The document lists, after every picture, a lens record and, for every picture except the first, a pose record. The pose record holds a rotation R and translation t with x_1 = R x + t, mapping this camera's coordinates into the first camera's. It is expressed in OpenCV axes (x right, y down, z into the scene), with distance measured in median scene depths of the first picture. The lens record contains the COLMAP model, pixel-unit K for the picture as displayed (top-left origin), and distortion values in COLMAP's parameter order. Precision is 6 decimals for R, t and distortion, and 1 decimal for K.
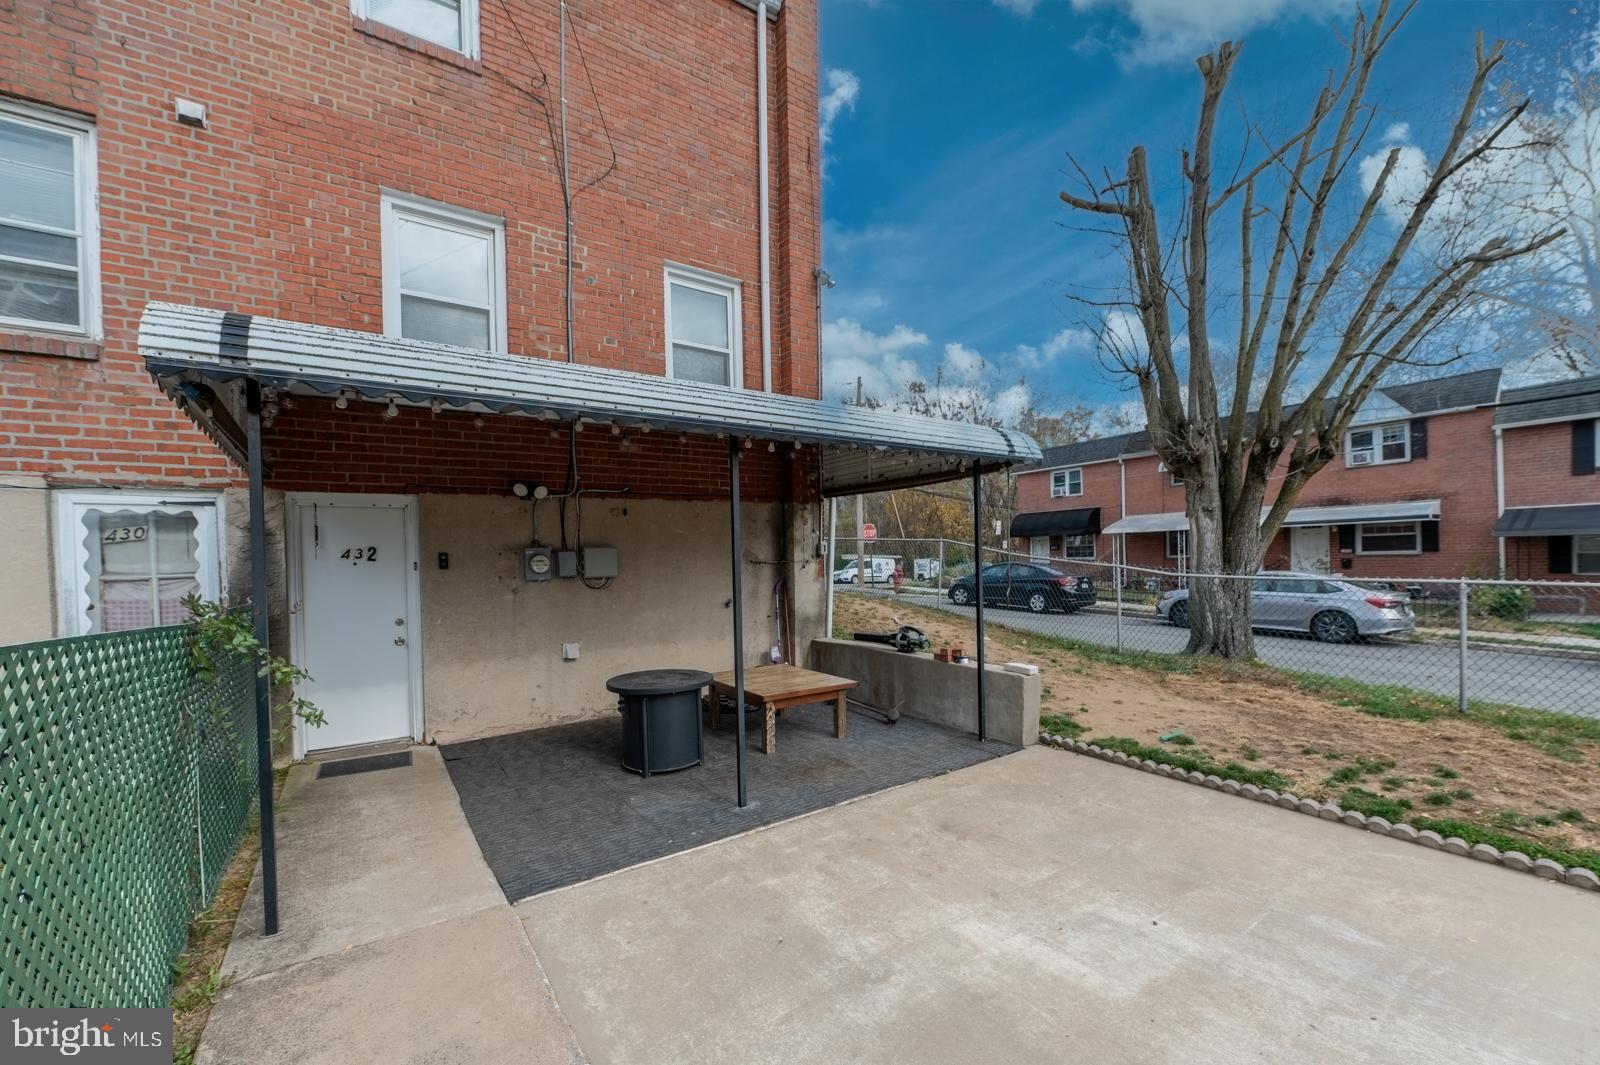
lens RADIAL K [[651.1, 0, 796.9], [0, 651.1, 574.0], [0, 0, 1]] dist [-0.007113, -0.000399]
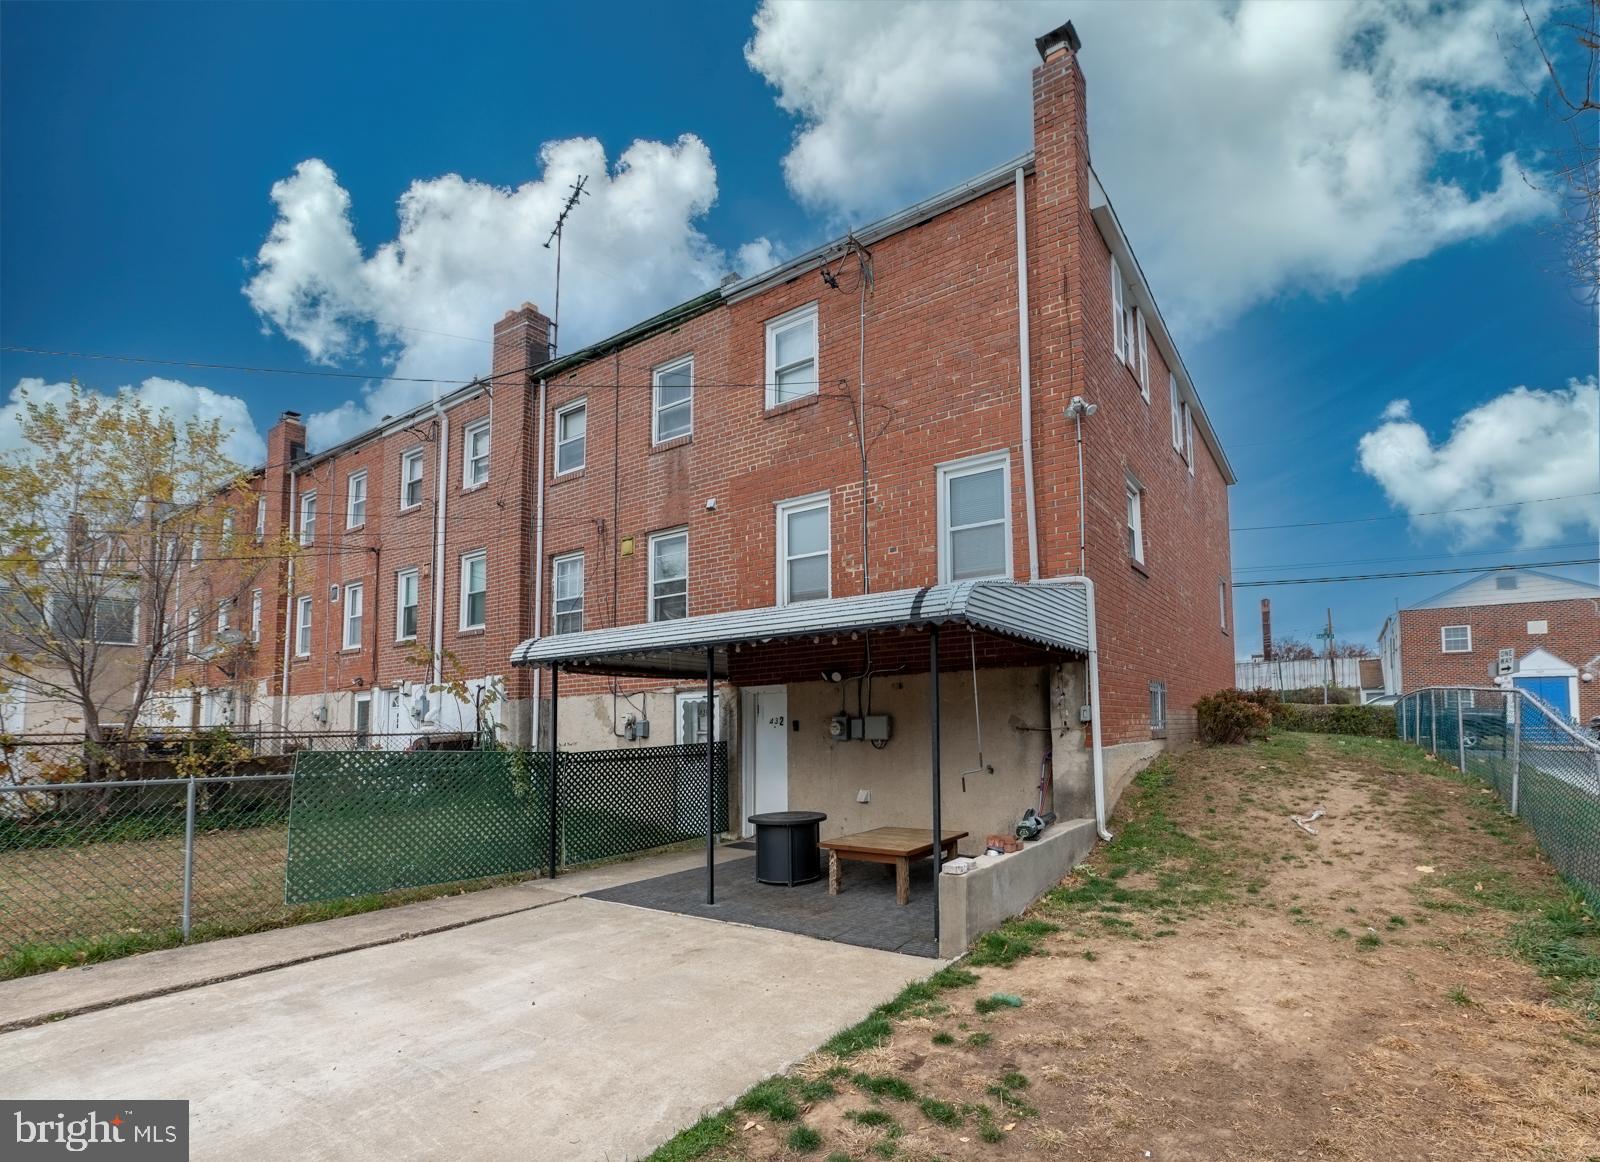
lens RADIAL K [[728.4, 0, 889.4], [0, 728.4, 683.7], [0, 0, 1]] dist [-0.008890, -0.000185]
pose [[0.392915, -0.039755, -0.918715, 0.829455], [-0.015022, 0.998654, -0.049638, -0.027622], [0.919452, 0.033304, 0.391789, 0.385756]]
